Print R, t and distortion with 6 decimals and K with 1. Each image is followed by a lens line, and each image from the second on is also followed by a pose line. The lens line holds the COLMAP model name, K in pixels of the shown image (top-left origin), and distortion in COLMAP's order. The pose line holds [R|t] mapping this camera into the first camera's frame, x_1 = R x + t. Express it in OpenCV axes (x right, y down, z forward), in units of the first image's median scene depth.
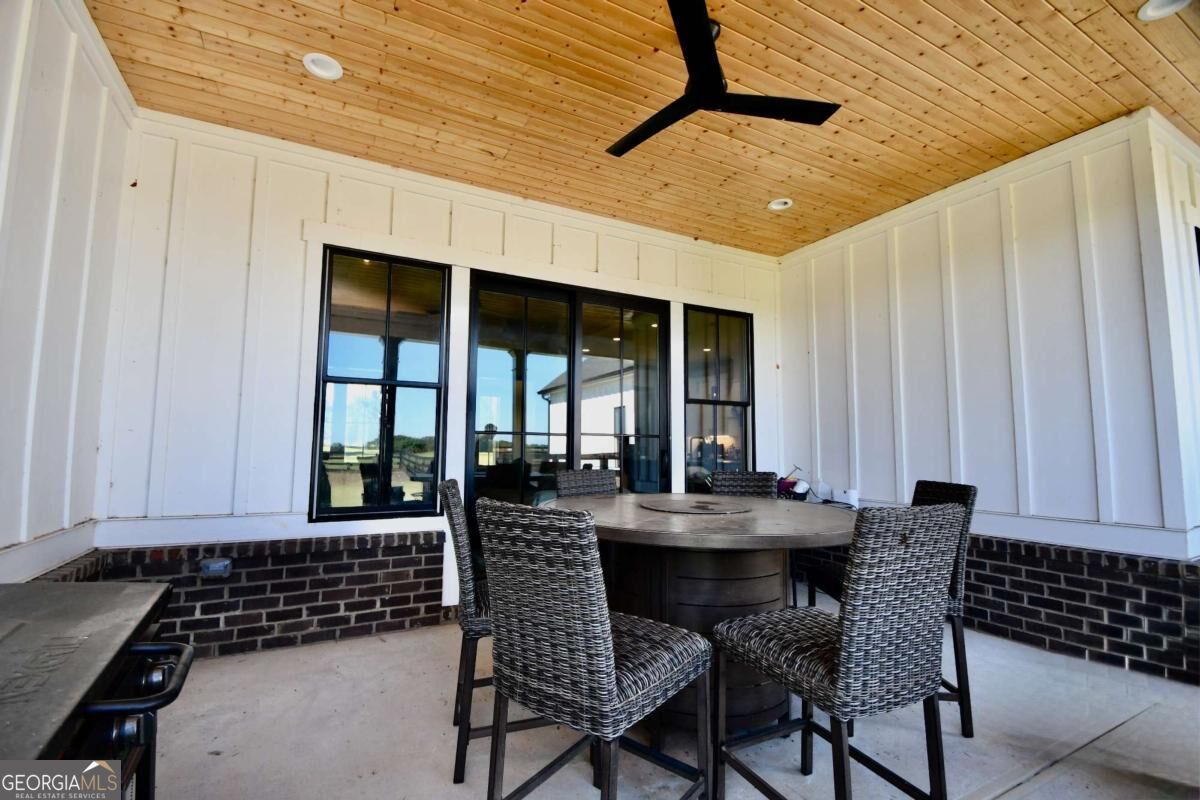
lens RADIAL K [[523.7, 0, 592.5], [0, 523.7, 399.9], [0, 0, 1]] dist [-0.000739, -0.007319]
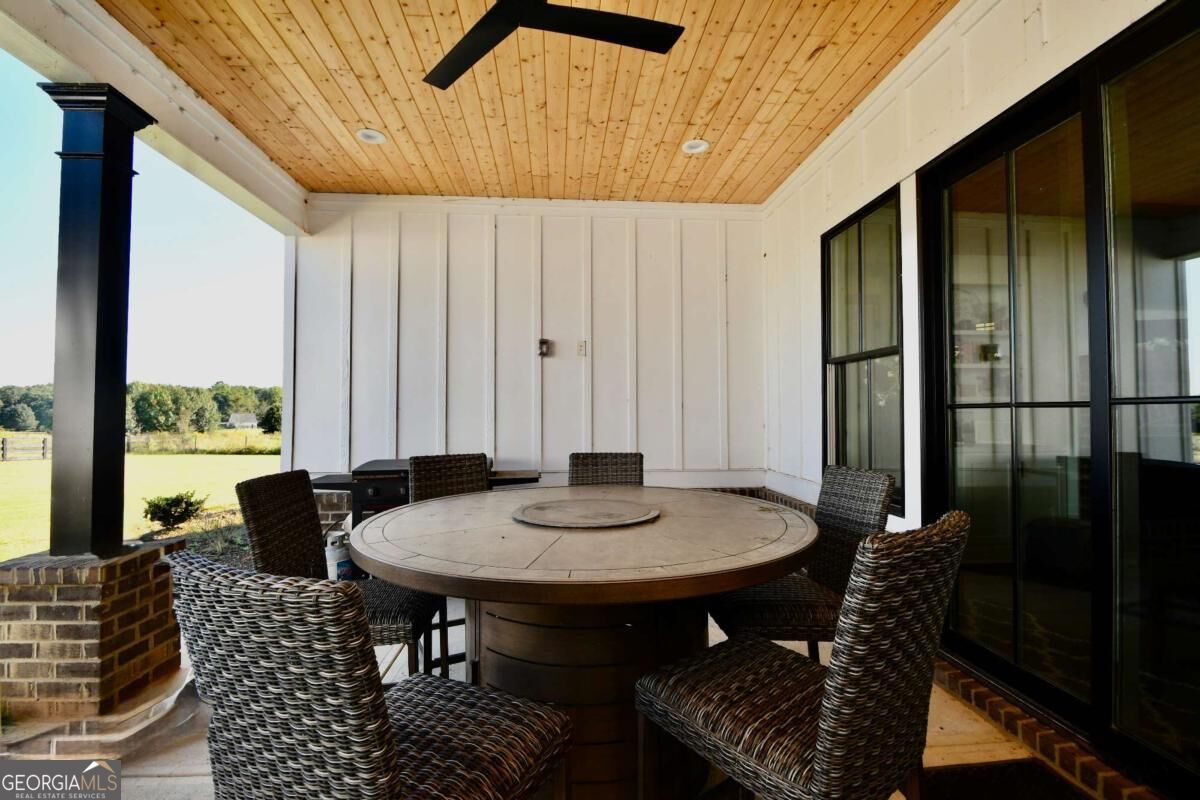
lens RADIAL K [[523.7, 0, 591.9], [0, 523.7, 403.7], [0, 0, 1]] dist [-0.000739, -0.007319]
pose [[-0.395976, -0.028296, -0.917825, 0.583095], [0.087030, 0.993869, -0.068188, 0.067254], [0.914127, -0.106879, -0.391086, 0.864631]]
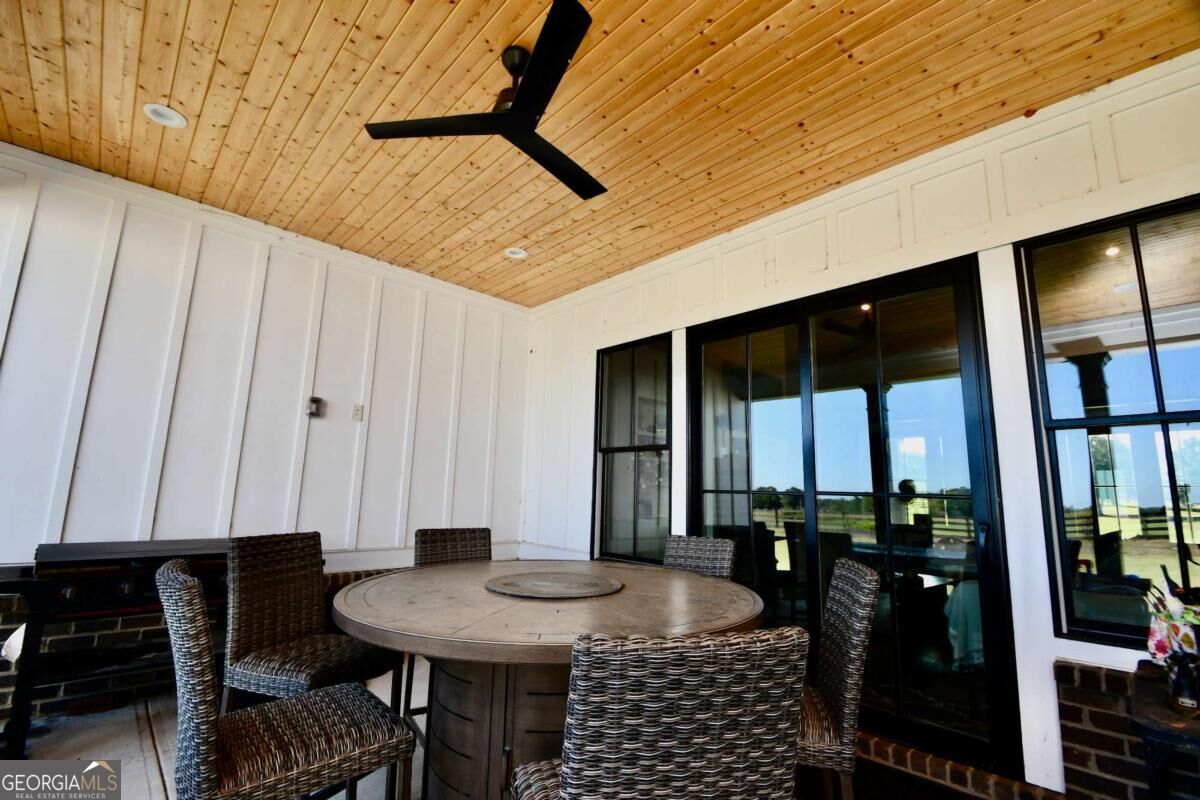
lens RADIAL K [[523.7, 0, 594.1], [0, 523.7, 400.3], [0, 0, 1]] dist [-0.000739, -0.007319]
pose [[0.274205, -0.169751, -0.946571, 0.673848], [0.066007, 0.985299, -0.157575, 0.037585], [0.959403, -0.019273, 0.281379, 0.552215]]
